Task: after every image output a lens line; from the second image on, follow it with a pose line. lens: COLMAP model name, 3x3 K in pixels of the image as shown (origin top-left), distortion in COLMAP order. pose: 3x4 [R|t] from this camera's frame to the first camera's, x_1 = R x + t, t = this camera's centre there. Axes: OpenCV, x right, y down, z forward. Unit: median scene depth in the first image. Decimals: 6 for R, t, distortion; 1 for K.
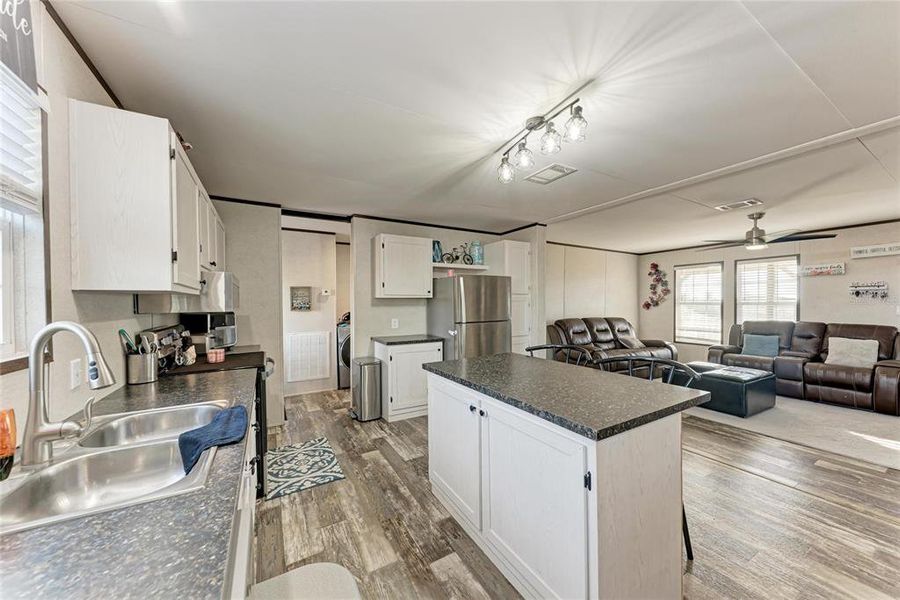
lens RADIAL K [[320.5, 0, 453.0], [0, 320.5, 305.4], [0, 0, 1]] dist [0.008618, -0.000153]
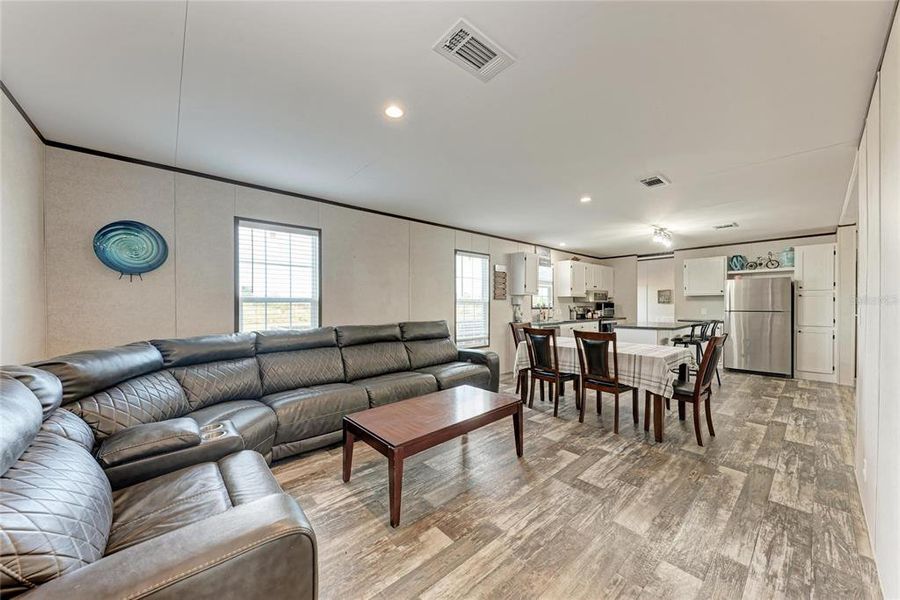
lens RADIAL K [[321.5, 0, 447.2], [0, 321.5, 305.3], [0, 0, 1]] dist [-0.000185, -0.000529]
pose [[0.186118, 0.010172, -0.982475, 1.182562], [-0.005720, 0.999941, 0.009269, 0.017686], [0.982511, 0.003895, 0.186165, -0.568813]]
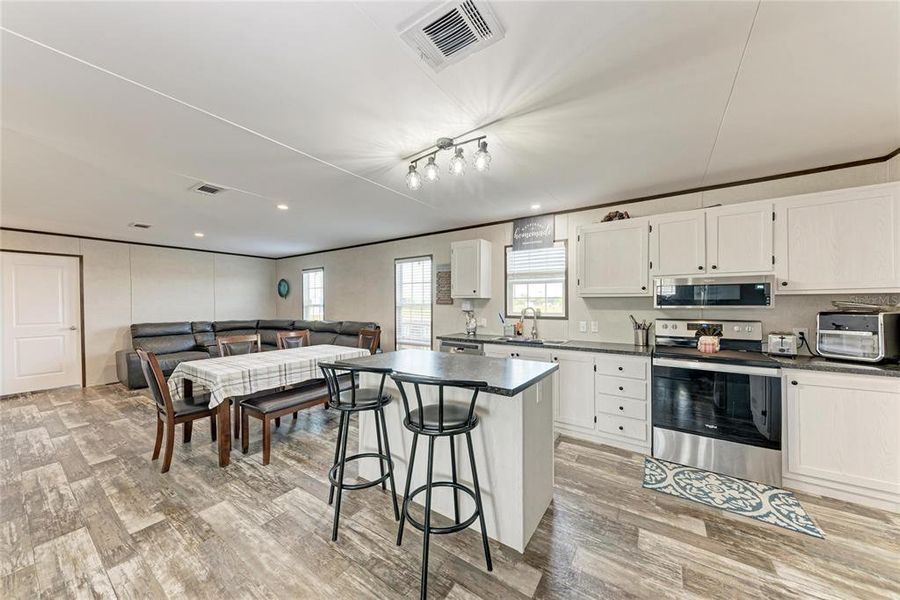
lens RADIAL K [[309.2, 0, 452.2], [0, 309.2, 305.8], [0, 0, 1]] dist [0.013926, -0.003837]
pose [[-0.901772, 0.010968, -0.432072, 0.334082], [0.004259, 0.999855, 0.016493, -0.007730], [0.432190, 0.013032, -0.901688, 0.941153]]
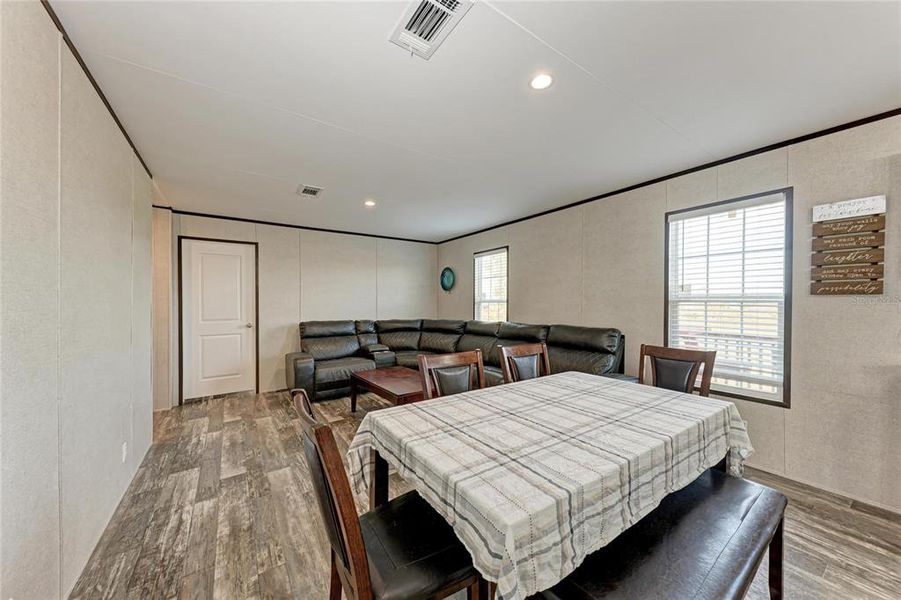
lens RADIAL K [[326.1, 0, 456.0], [0, 326.1, 304.7], [0, 0, 1]] dist [0.002354, -0.000180]
pose [[-0.996628, 0.005946, -0.081841, 0.525326], [0.004956, 0.999912, 0.012290, 0.011844], [0.081907, 0.011843, -0.996570, 0.373873]]
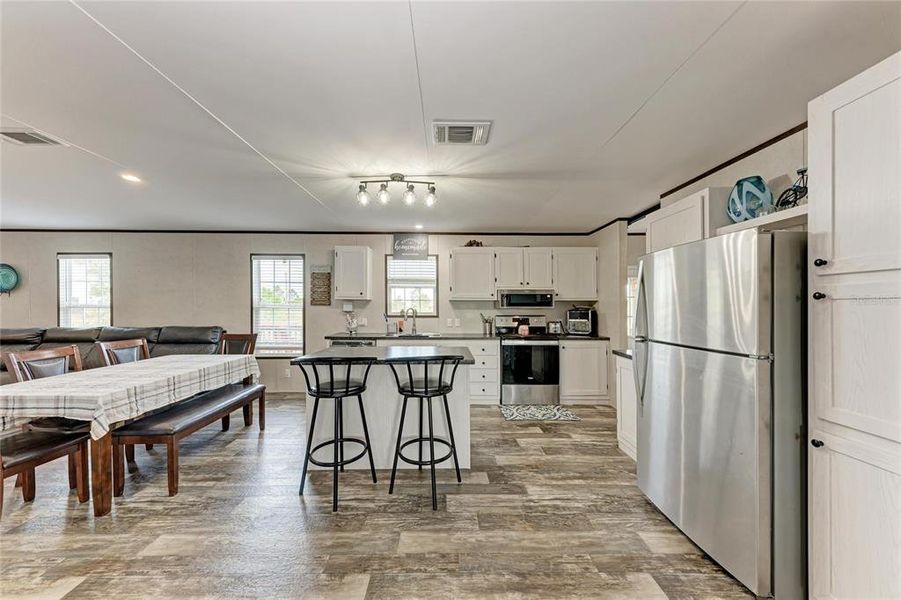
lens RADIAL K [[309.7, 0, 450.3], [0, 309.7, 306.2], [0, 0, 1]] dist [0.000627, -0.000093]
pose [[-0.492572, 0.009037, -0.870225, 0.626951], [-0.005455, 0.999894, 0.013472, -0.009260], [0.870255, 0.011383, -0.492470, 0.885022]]
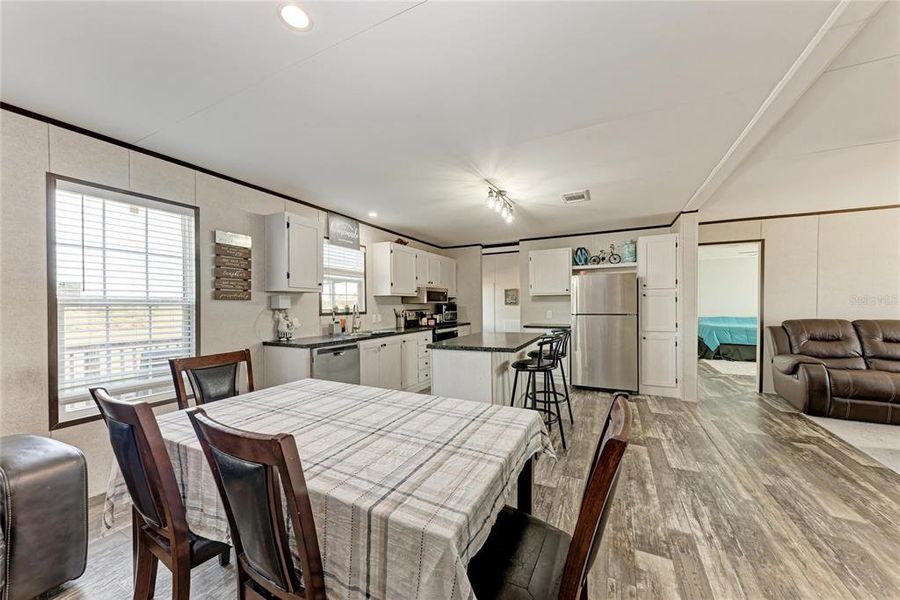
lens RADIAL K [[320.5, 0, 453.0], [0, 320.5, 305.4], [0, 0, 1]] dist [0.008618, -0.000153]
pose [[0.552007, 0.005205, -0.833823, 0.732118], [-0.001615, 0.999985, 0.005172, 0.012683], [0.833838, -0.001508, 0.552008, -0.078255]]
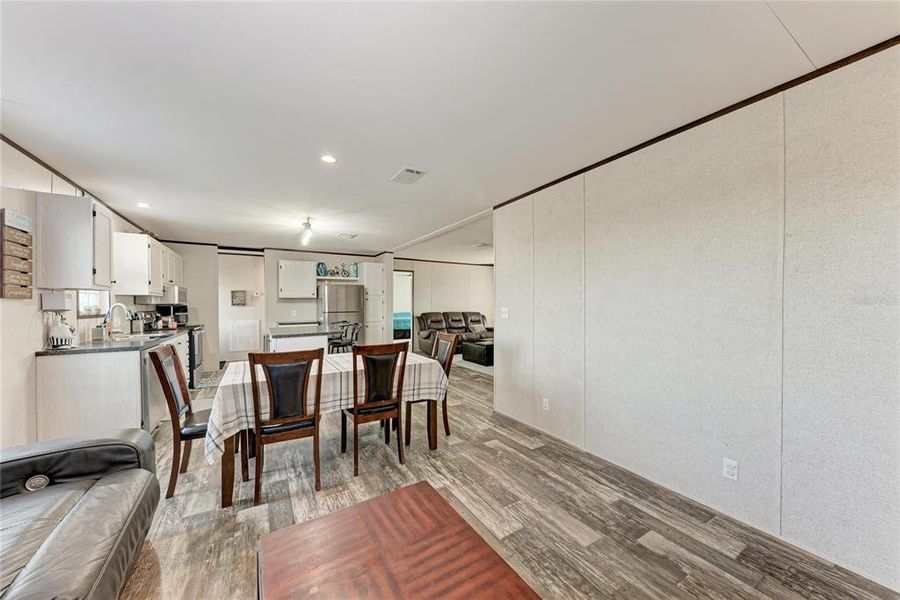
lens RADIAL K [[320.5, 0, 453.0], [0, 320.5, 305.4], [0, 0, 1]] dist [0.008618, -0.000153]
pose [[0.999845, 0.000393, 0.017620, 0.613188], [-0.000356, 0.999998, -0.002095, 0.018161], [-0.017621, 0.002088, 0.999843, -0.659834]]
